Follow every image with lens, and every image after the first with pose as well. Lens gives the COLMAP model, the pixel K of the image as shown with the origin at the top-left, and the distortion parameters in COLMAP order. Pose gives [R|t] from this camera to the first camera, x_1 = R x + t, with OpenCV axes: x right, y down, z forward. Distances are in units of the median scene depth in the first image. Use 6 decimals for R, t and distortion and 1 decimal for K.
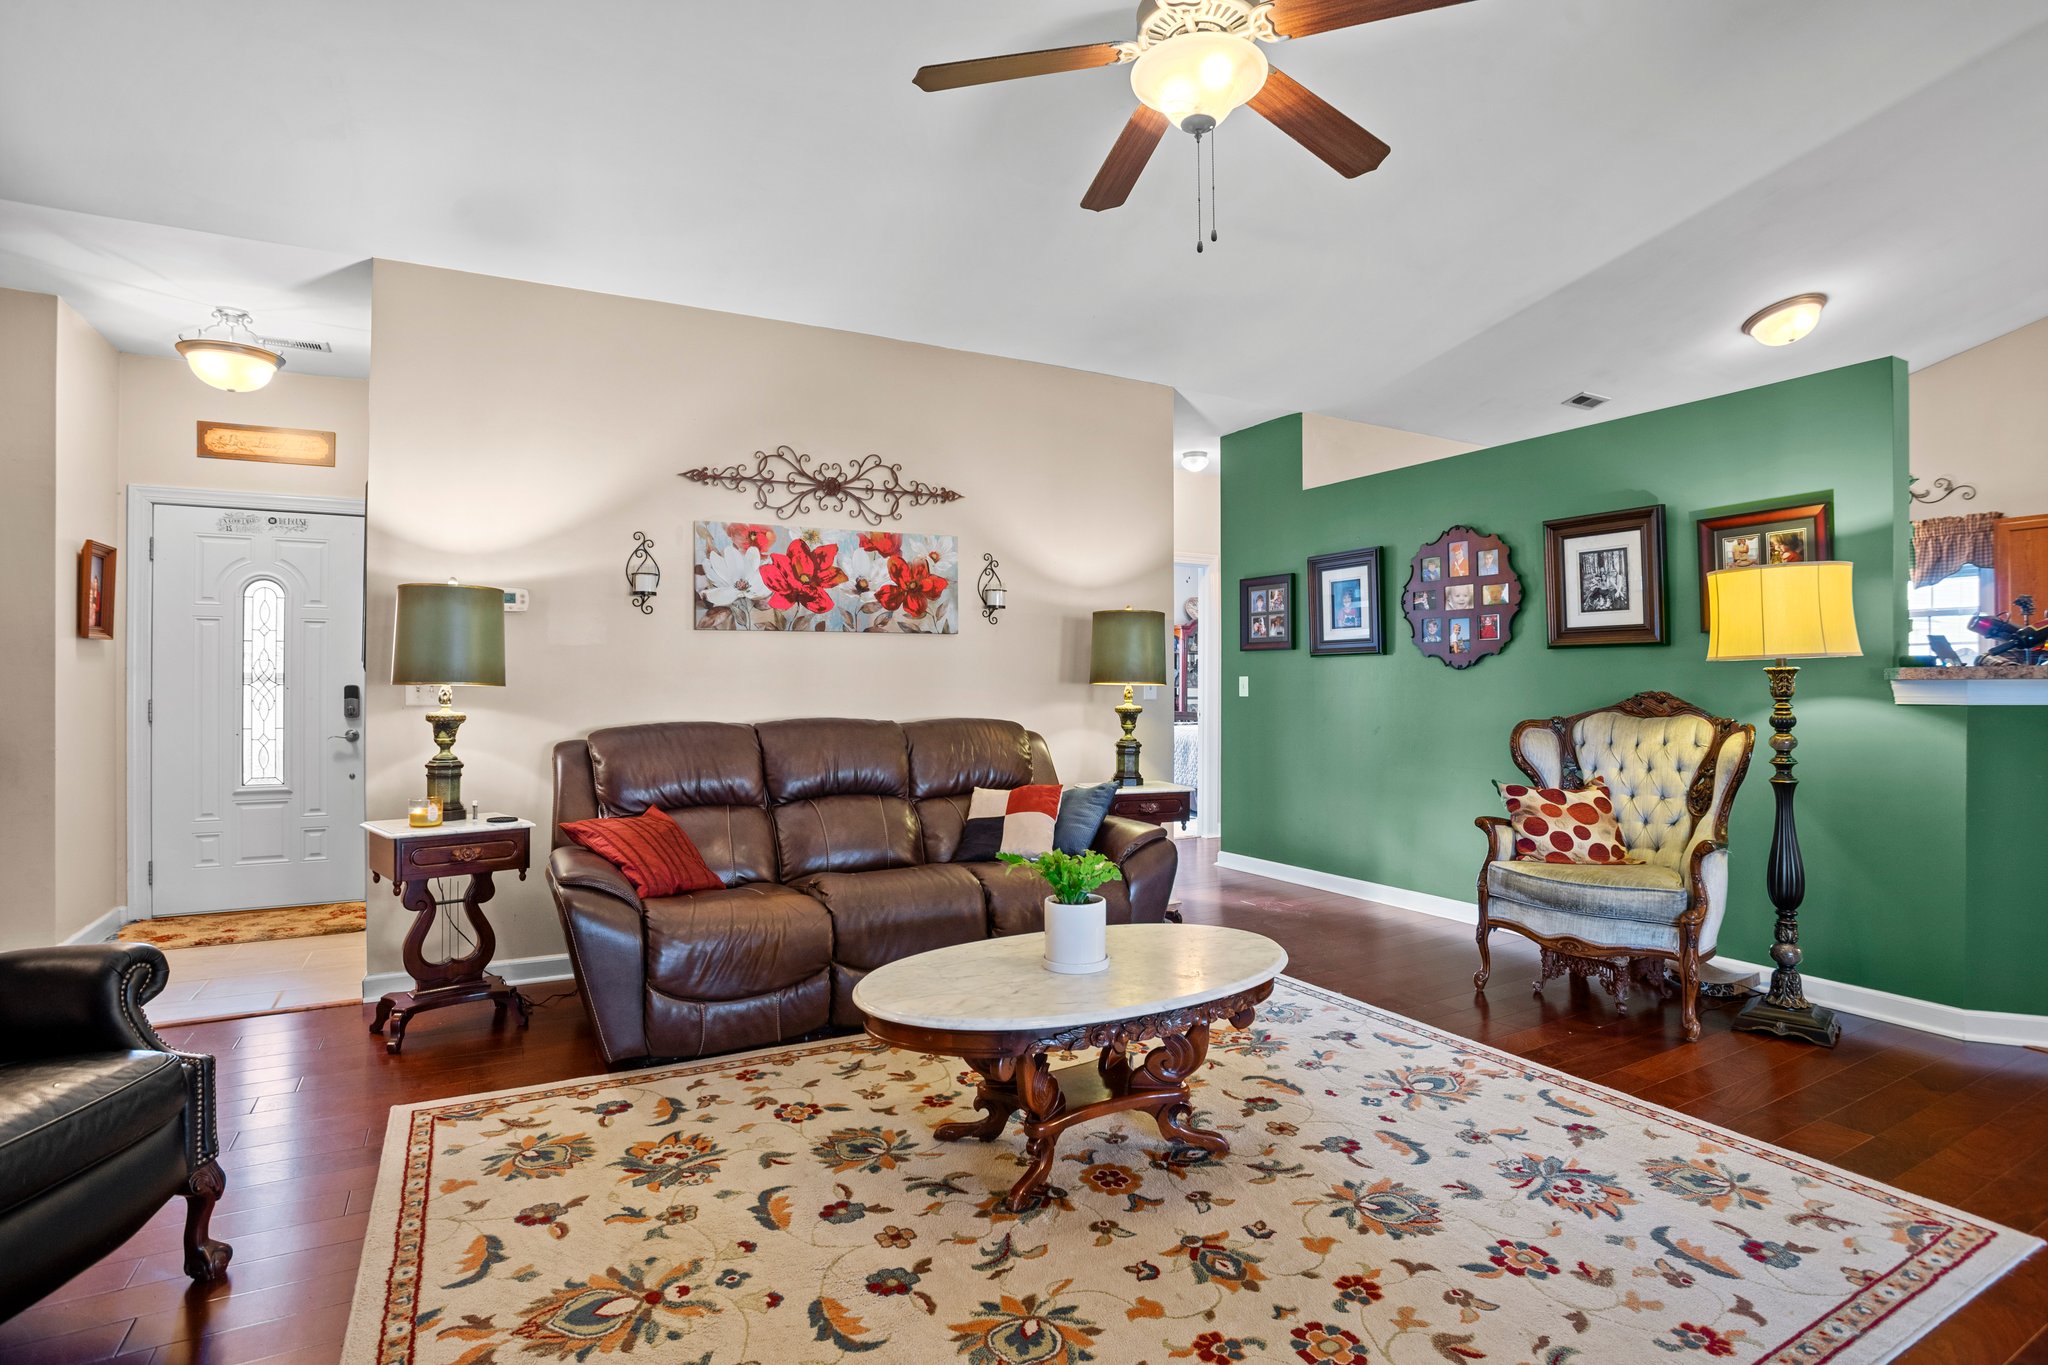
lens RADIAL K [[991.4, 0, 1014.8], [0, 991.4, 675.5], [0, 0, 1]] dist [-0.078780, 0.030278]
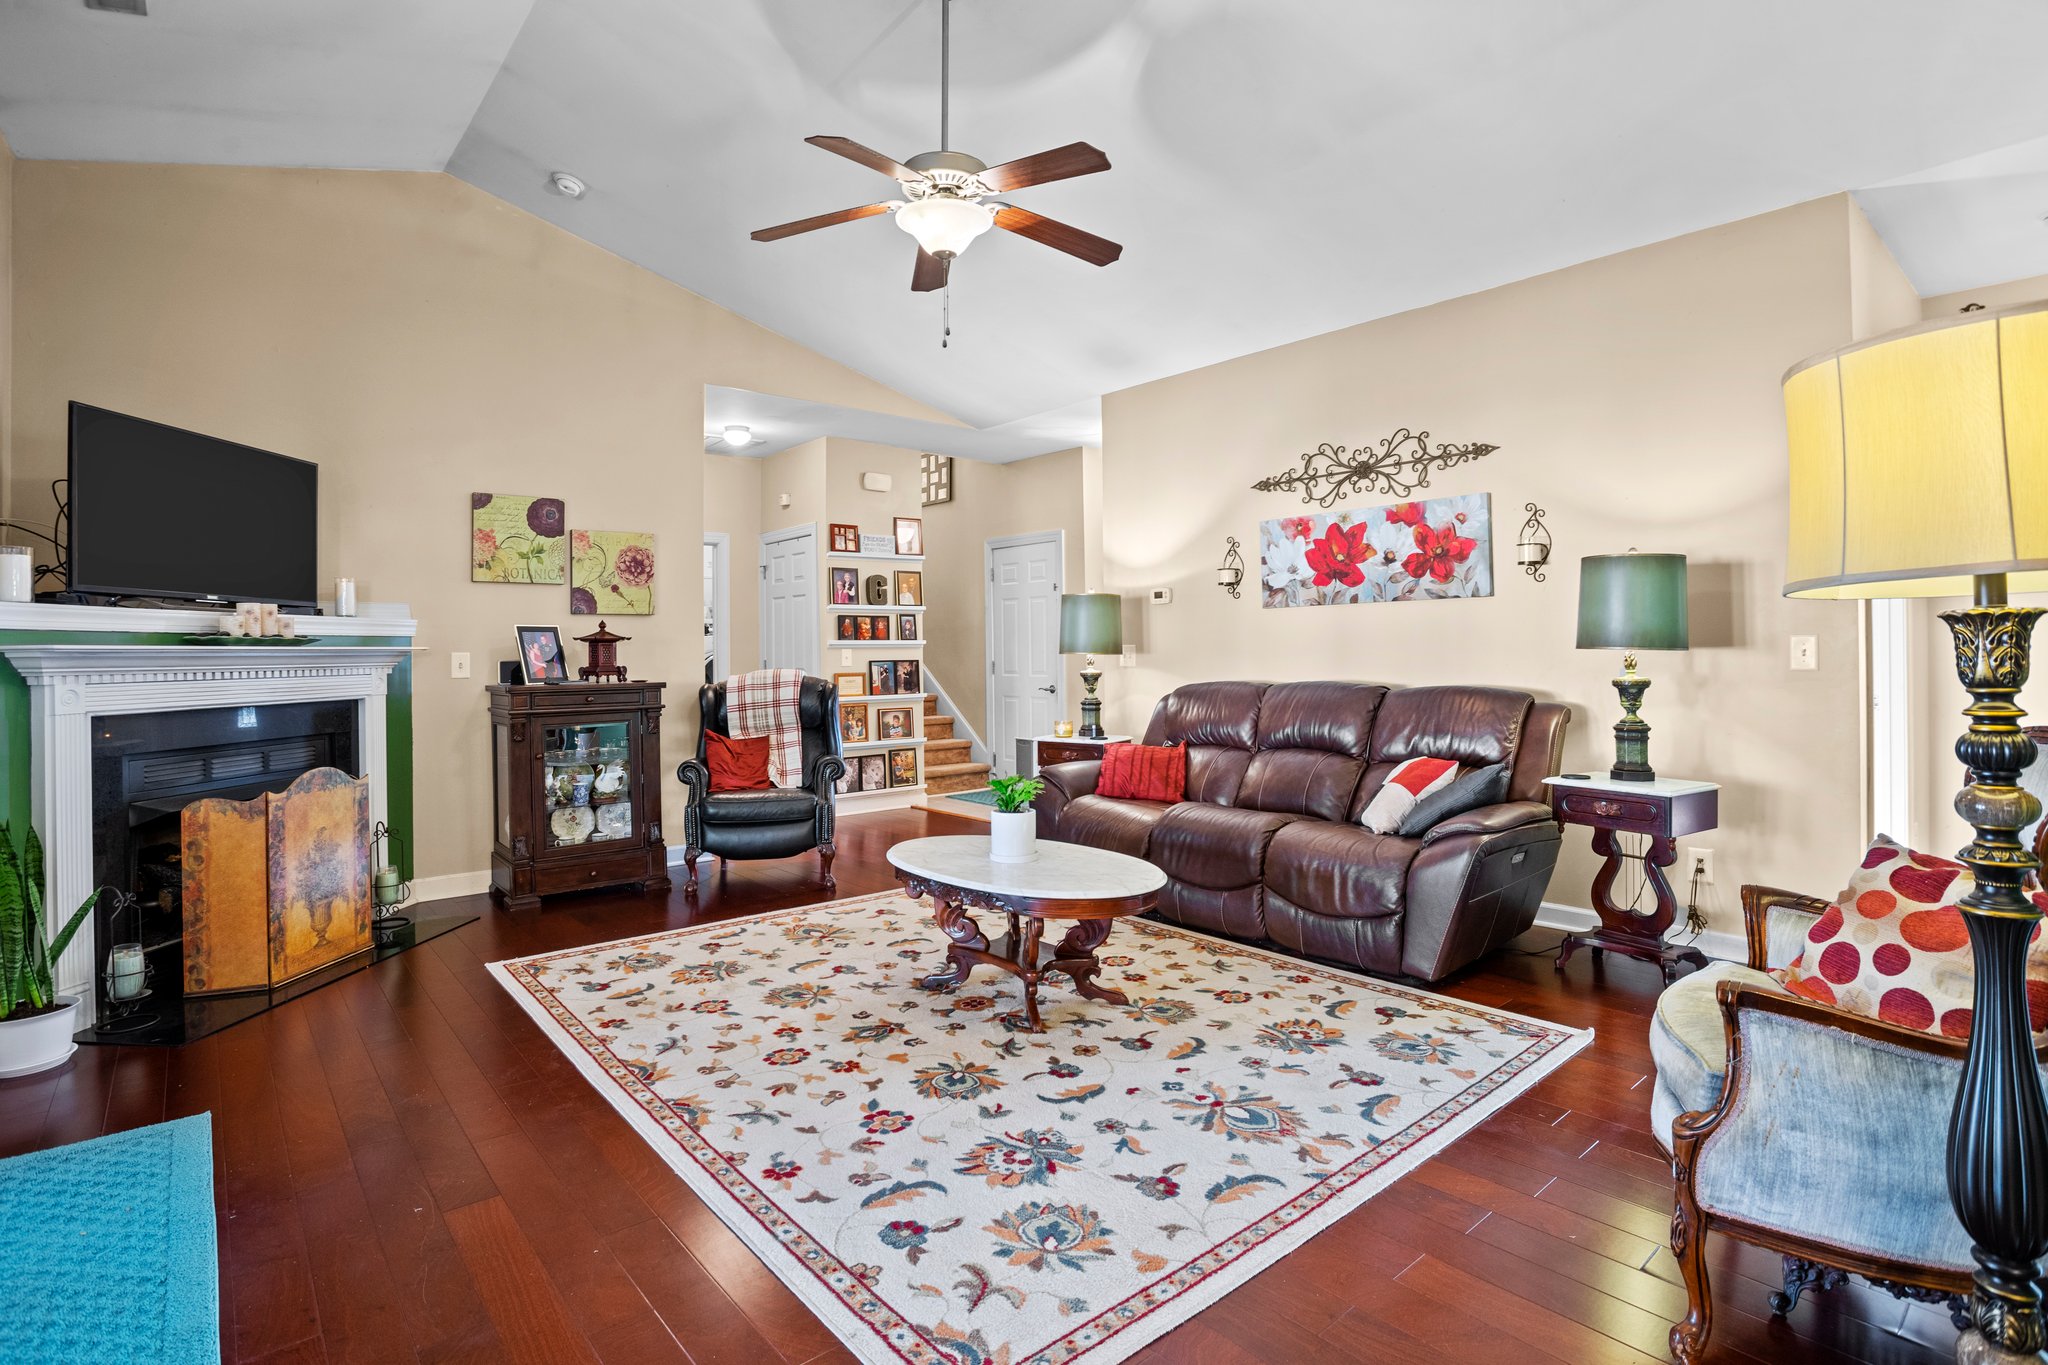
lens RADIAL K [[1013.0, 0, 1025.8], [0, 1013.0, 642.3], [0, 0, 1]] dist [-0.093466, 0.040440]
pose [[0.210392, -0.011488, -0.977550, 1.071885], [0.017832, 0.999810, -0.007911, 0.001083], [0.977455, -0.015767, 0.210557, 0.533540]]
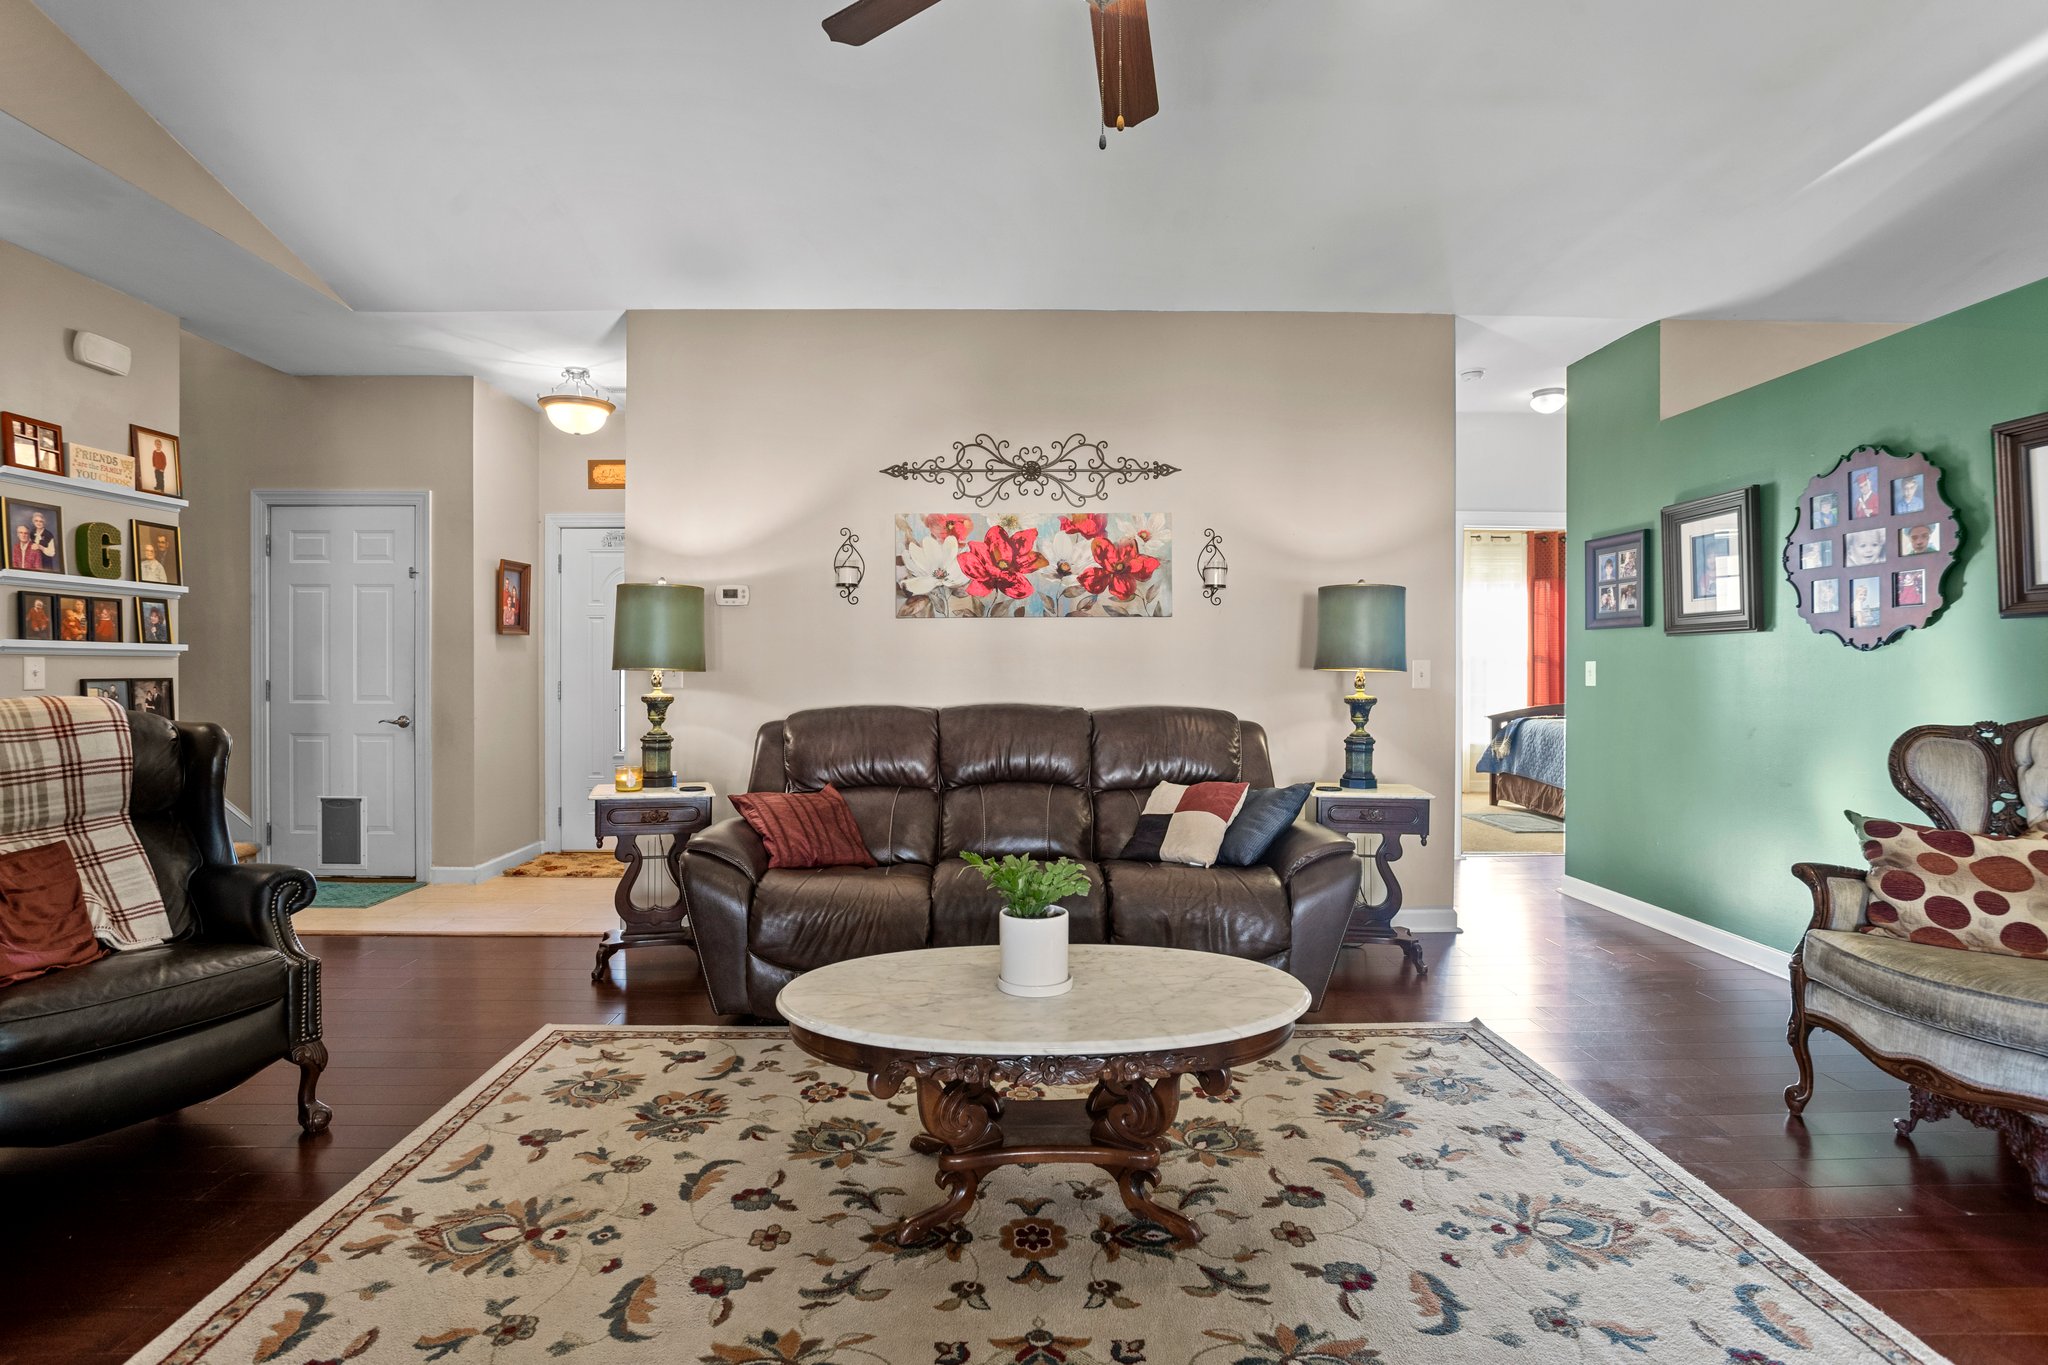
lens RADIAL K [[982.3, 0, 1016.8], [0, 982.3, 673.5], [0, 0, 1]] dist [-0.037633, 0.011224]
pose [[0.889024, 0.003039, -0.457851, 0.333484], [0.002739, 0.999925, 0.011955, 0.000431], [0.457853, -0.011883, 0.888949, 0.154432]]
